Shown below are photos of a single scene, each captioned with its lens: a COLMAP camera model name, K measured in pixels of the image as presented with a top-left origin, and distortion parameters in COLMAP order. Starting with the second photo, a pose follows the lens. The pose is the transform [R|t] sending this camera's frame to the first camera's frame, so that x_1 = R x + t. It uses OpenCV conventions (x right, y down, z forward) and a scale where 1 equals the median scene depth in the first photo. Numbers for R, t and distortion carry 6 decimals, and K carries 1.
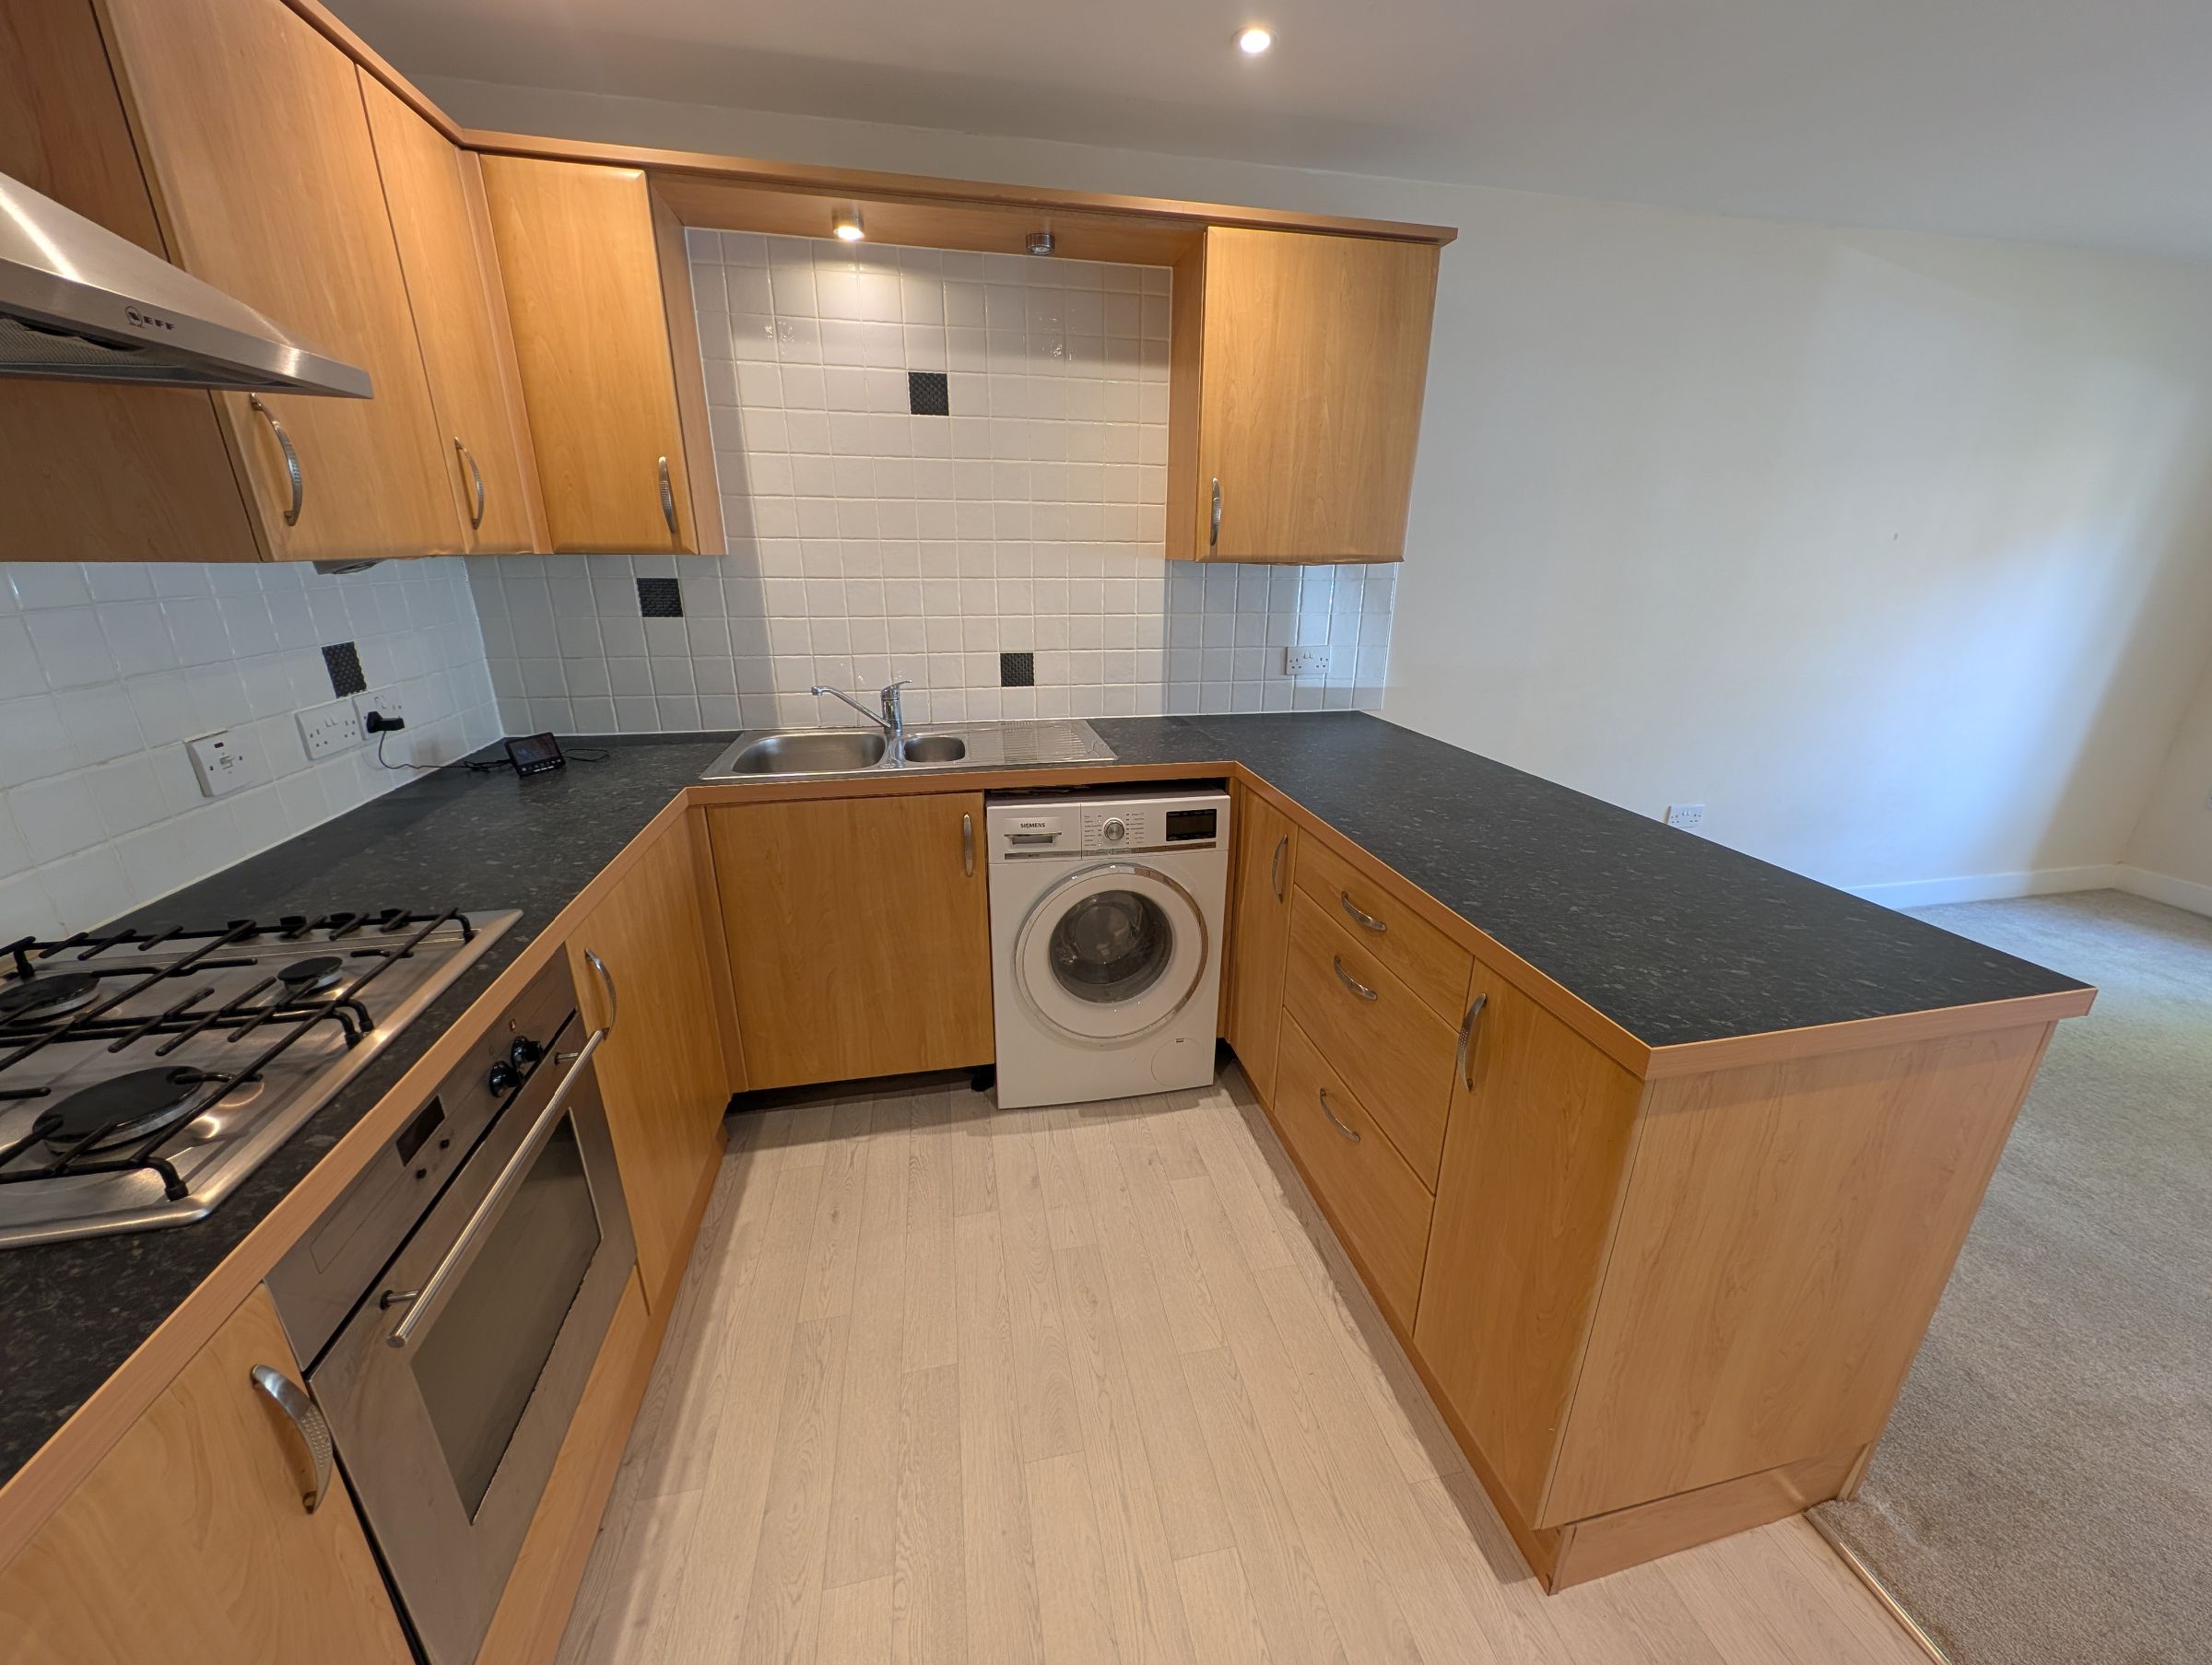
lens RADIAL K [[829.4, 0, 1121.9], [0, 829.4, 835.9], [0, 0, 1]] dist [0.004014, -0.002215]
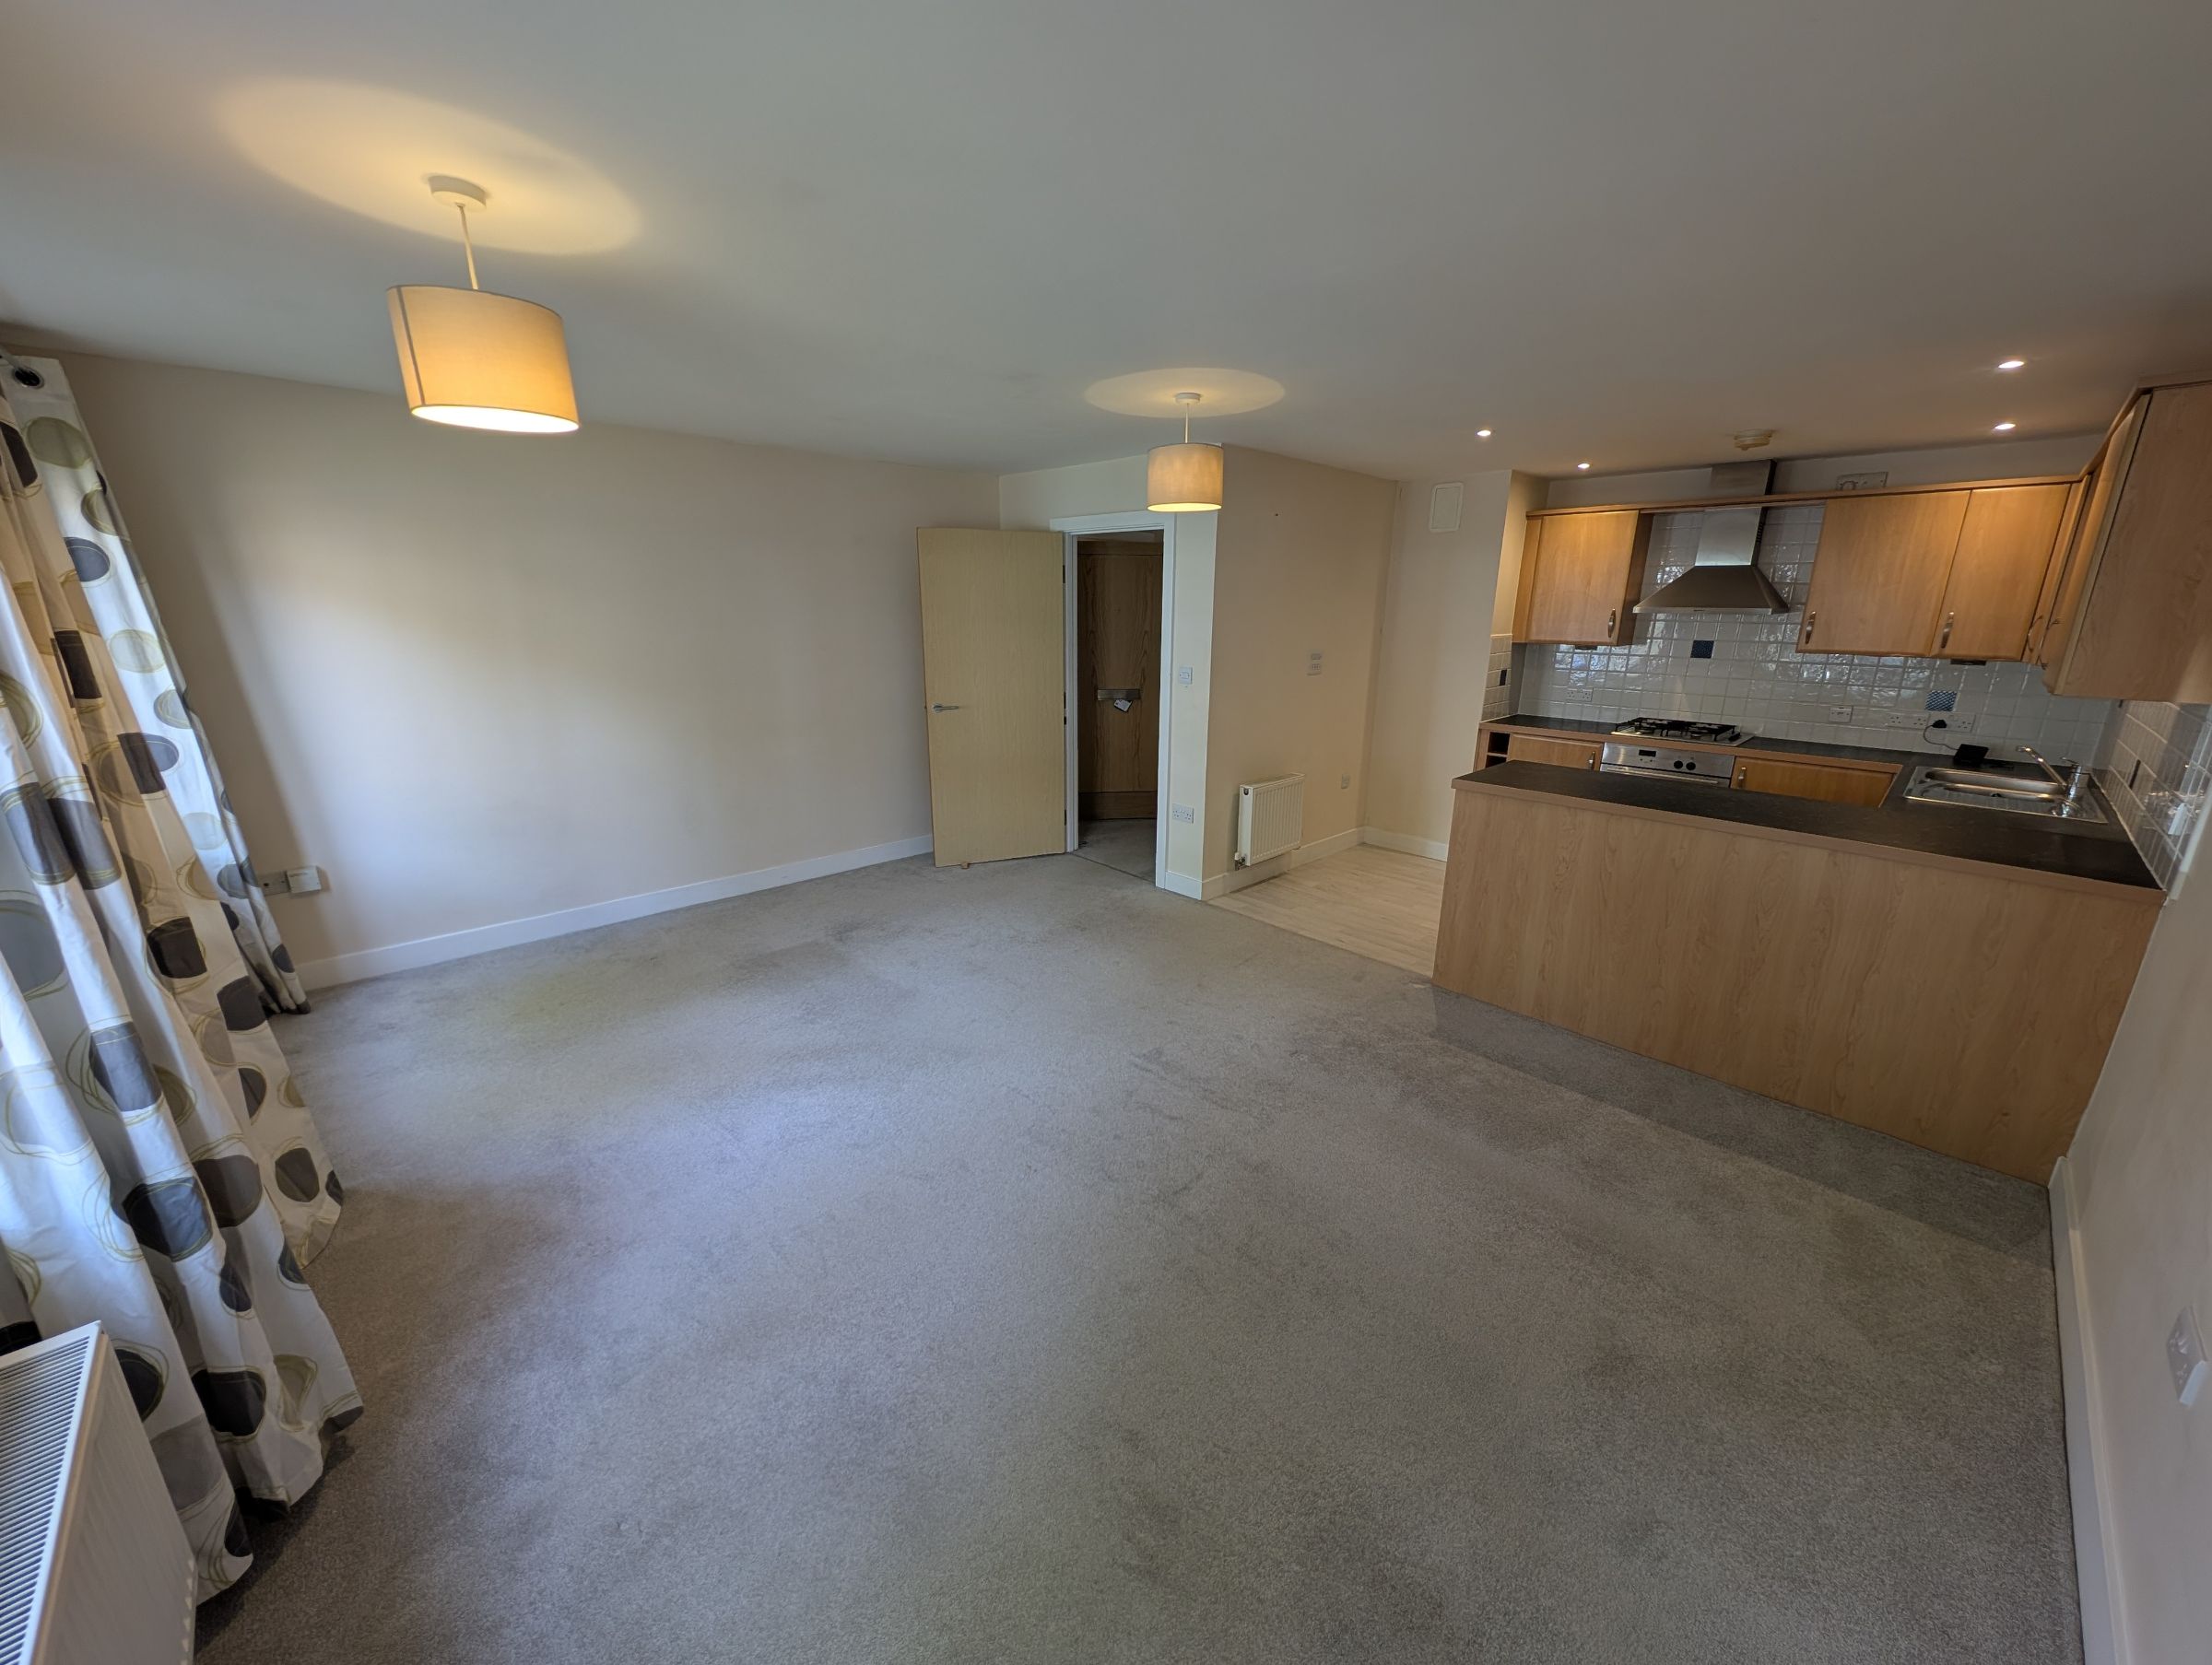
lens RADIAL K [[829.4, 0, 1117.8], [0, 829.4, 831.5], [0, 0, 1]] dist [0.004014, -0.002215]
pose [[-0.845802, 0.122098, -0.519337, 2.184253], [-0.195382, 0.834934, 0.514500, -0.584810], [0.496432, 0.536635, -0.682333, 1.461387]]
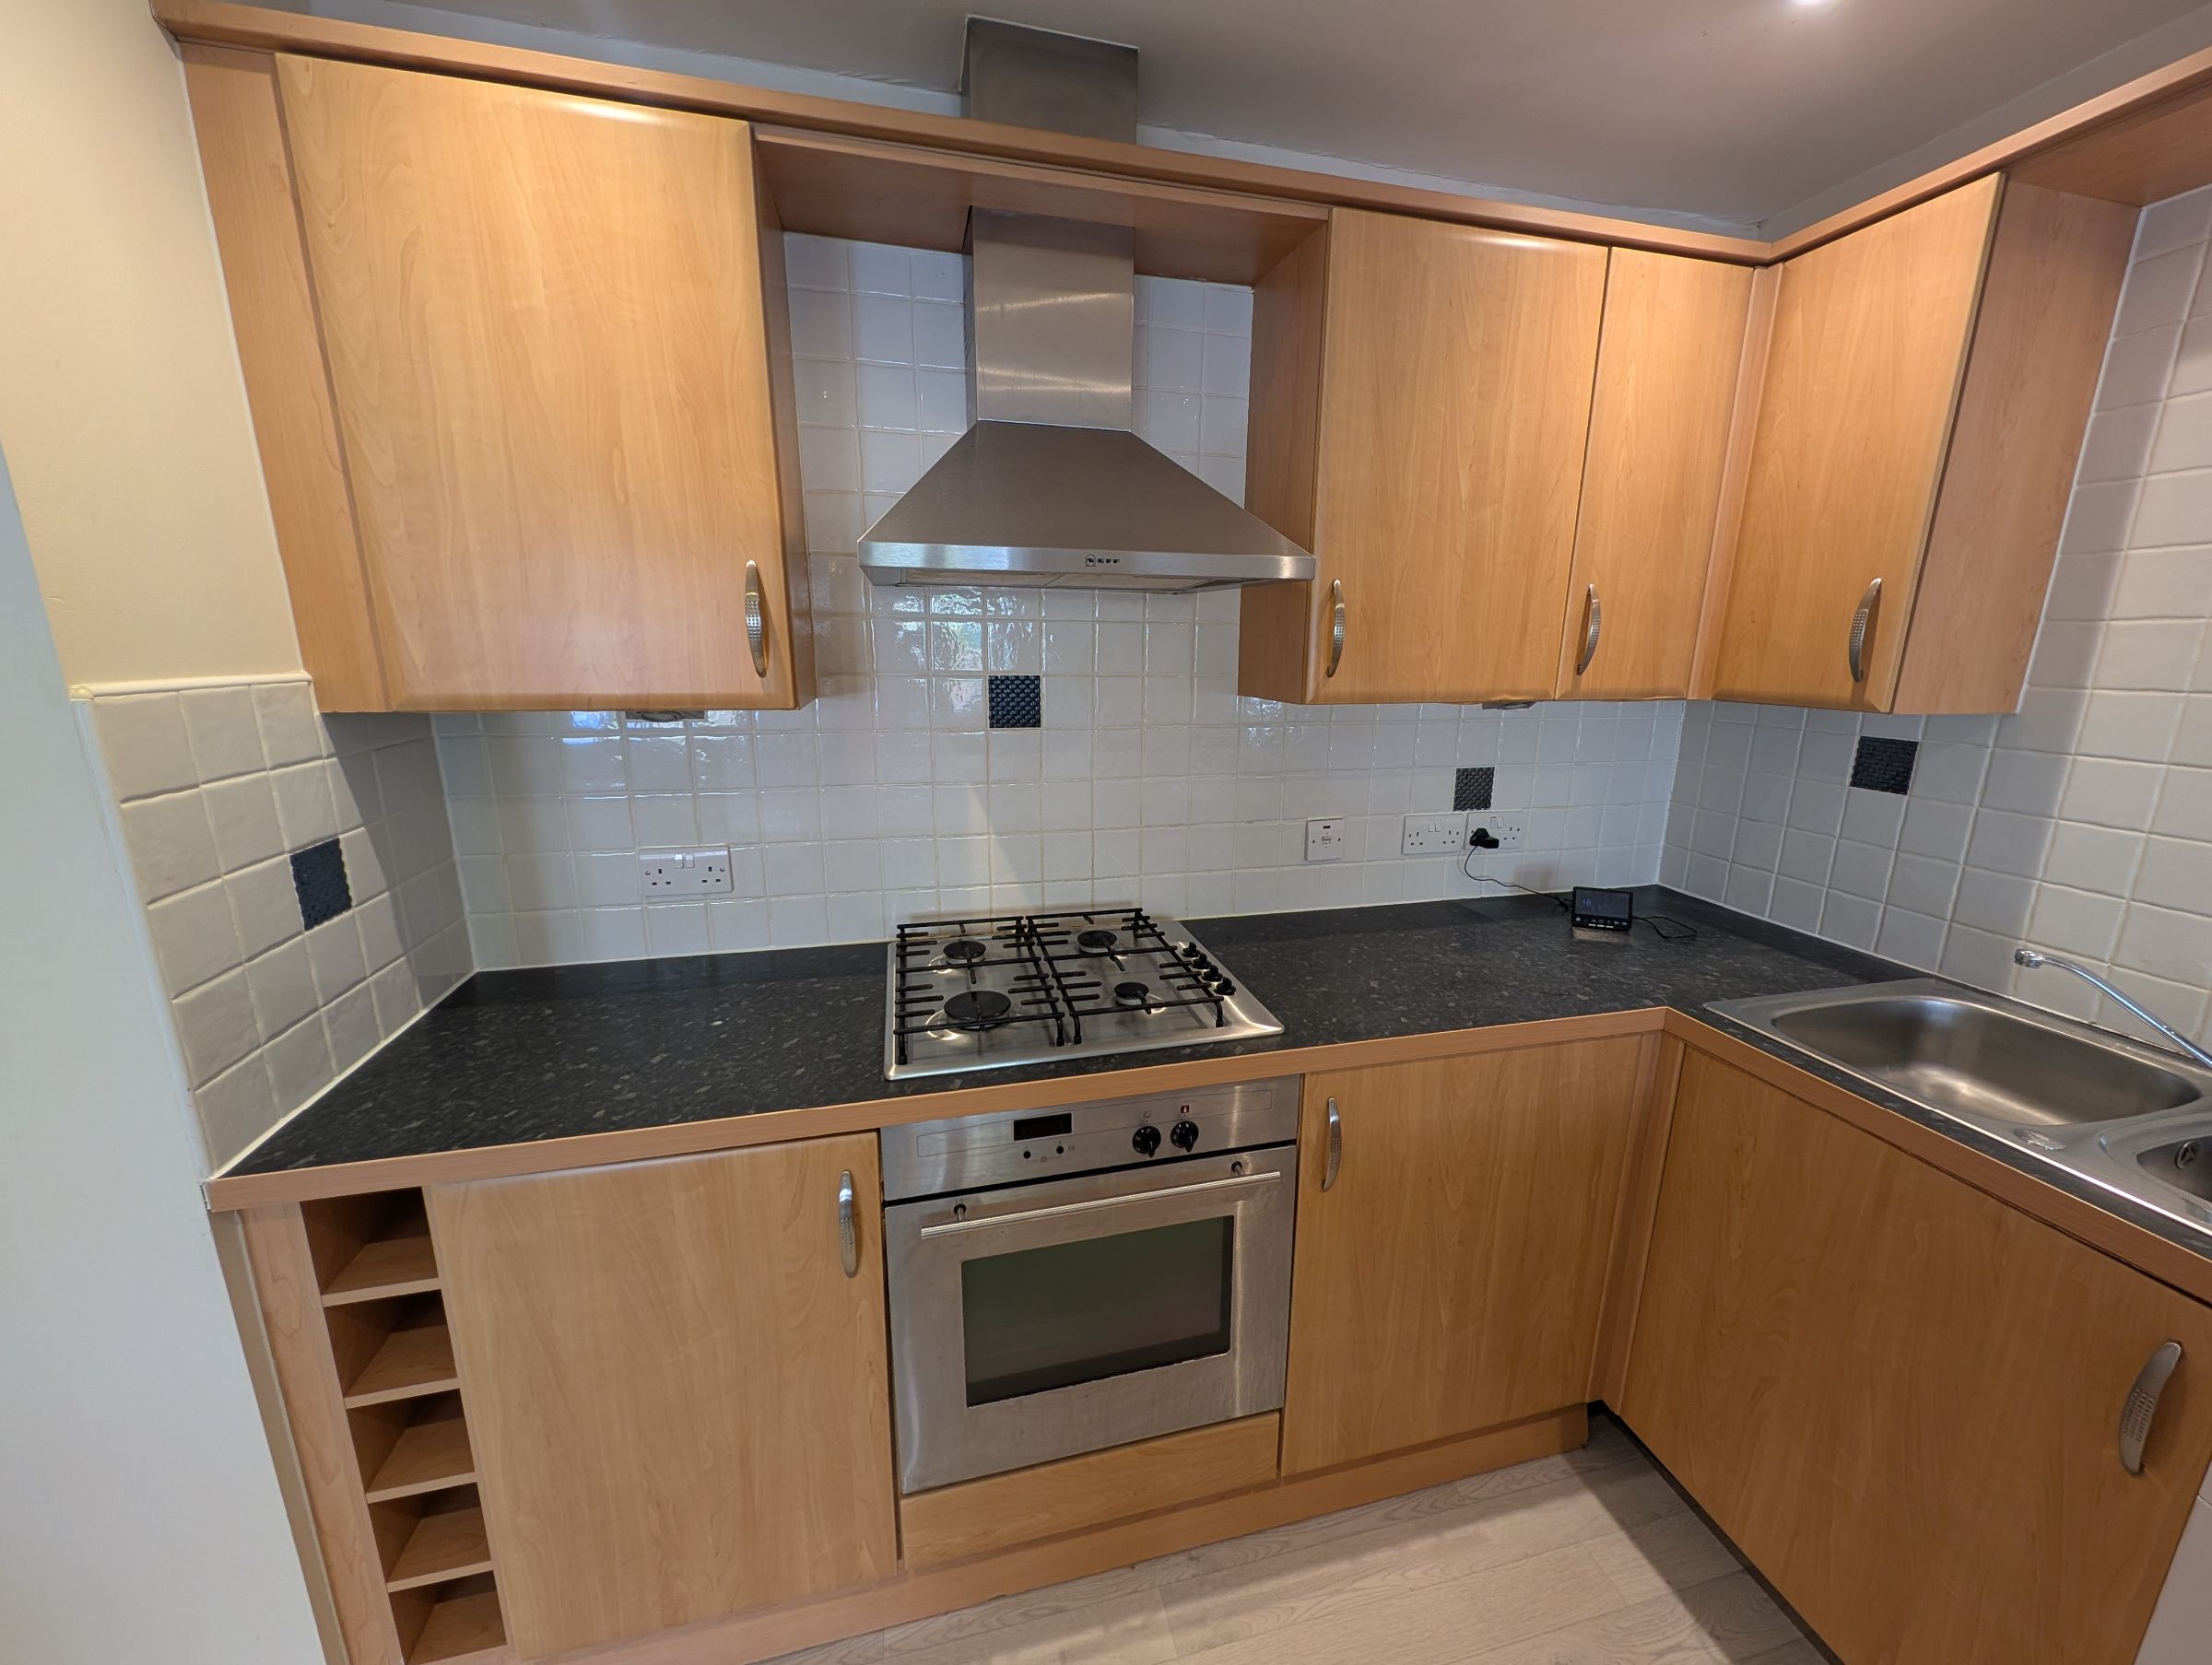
lens RADIAL K [[829.4, 0, 1109.7], [0, 829.4, 831.2], [0, 0, 1]] dist [0.004014, -0.002215]
pose [[0.023757, 0.208255, -0.977786, 0.158232], [-0.338999, 0.921792, 0.188092, -0.165373], [0.940487, 0.327000, 0.092497, 0.380496]]
